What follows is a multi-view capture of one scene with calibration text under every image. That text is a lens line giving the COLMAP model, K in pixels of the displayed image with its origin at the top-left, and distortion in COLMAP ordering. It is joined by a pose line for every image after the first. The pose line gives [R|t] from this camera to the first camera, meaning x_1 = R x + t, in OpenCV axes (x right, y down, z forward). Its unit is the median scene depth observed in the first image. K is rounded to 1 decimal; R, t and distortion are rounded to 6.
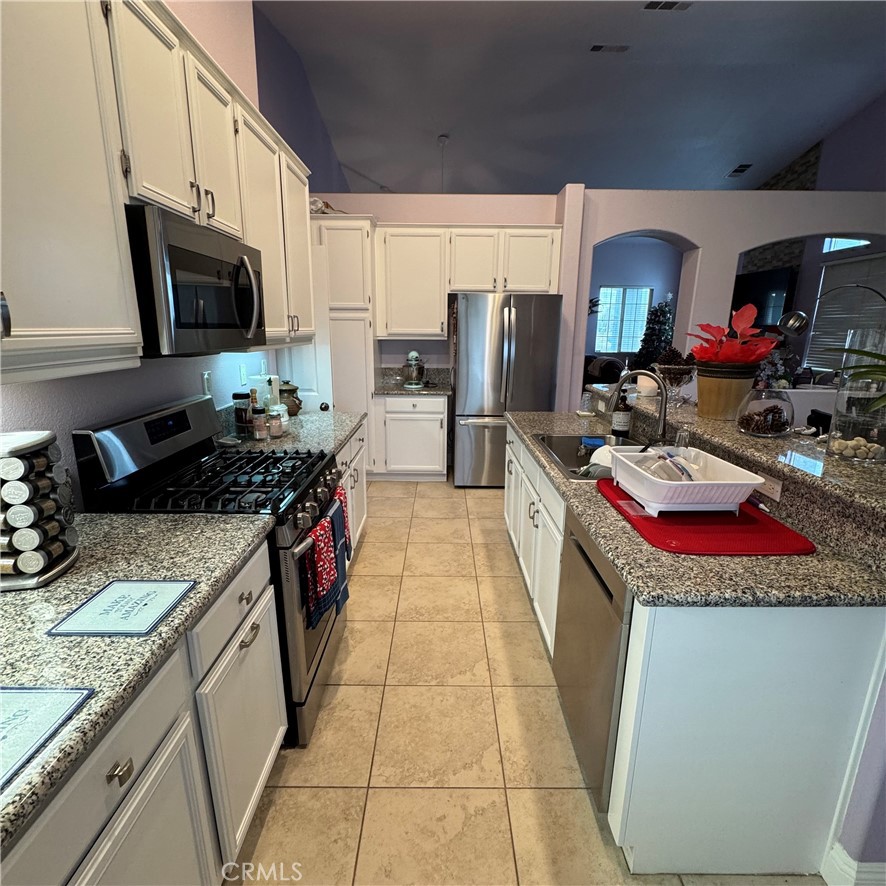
lens RADIAL K [[471.2, 0, 443.0], [0, 471.2, 443.0], [0, 0, 1]] dist [-0.003376, -0.000205]
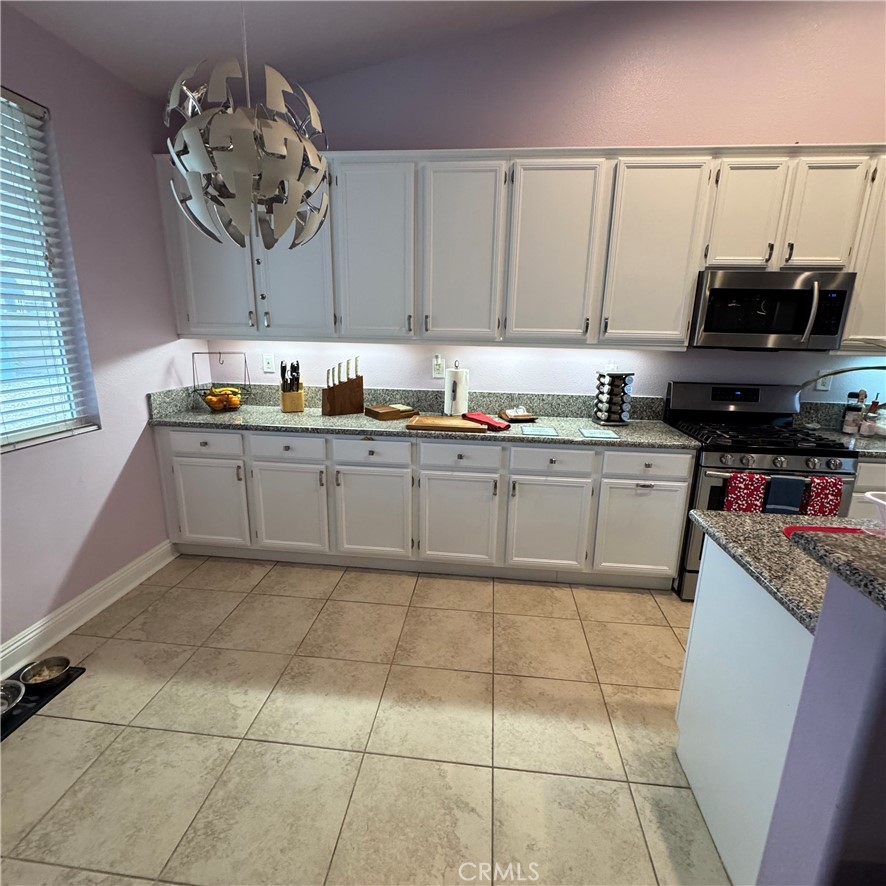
lens RADIAL K [[471.2, 0, 443.0], [0, 471.2, 443.0], [0, 0, 1]] dist [-0.003376, -0.000205]
pose [[-0.109683, 0.227751, -0.967522, 1.293462], [-0.258598, 0.933336, 0.249020, -0.025526], [0.959738, 0.277512, -0.043475, 0.177799]]
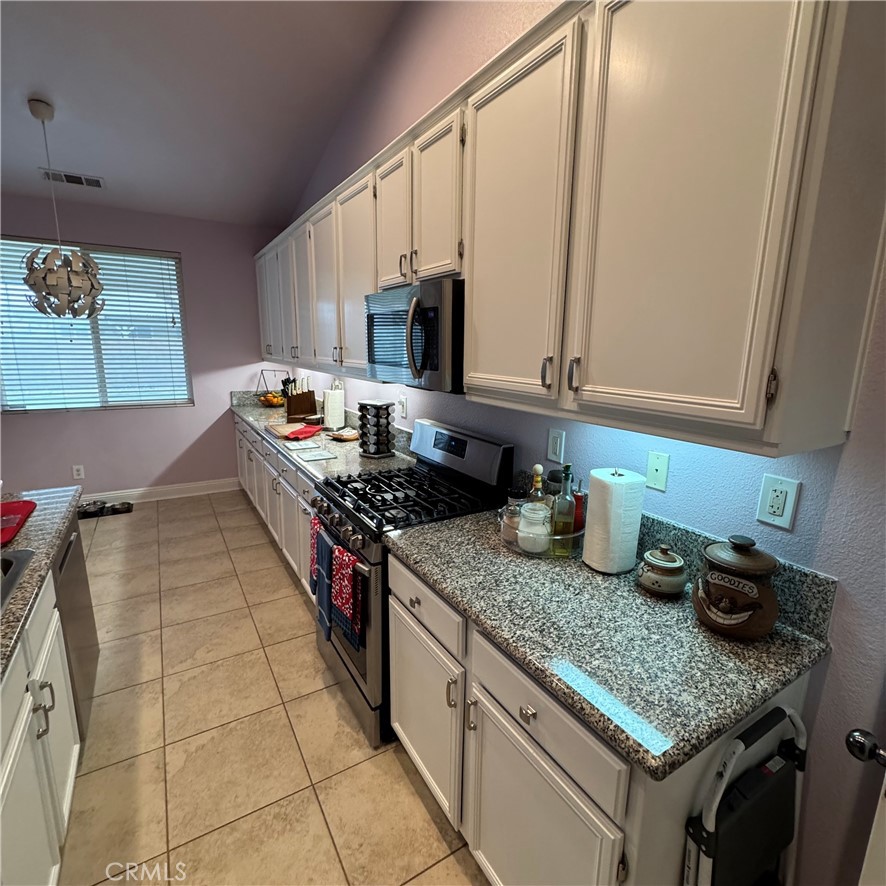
lens RADIAL K [[471.2, 0, 443.0], [0, 471.2, 443.0], [0, 0, 1]] dist [-0.003376, -0.000205]
pose [[-0.857749, 0.080102, -0.507790, 0.071985], [-0.147927, 0.907546, 0.393037, -0.603667], [0.492326, 0.412242, -0.766597, 2.234358]]
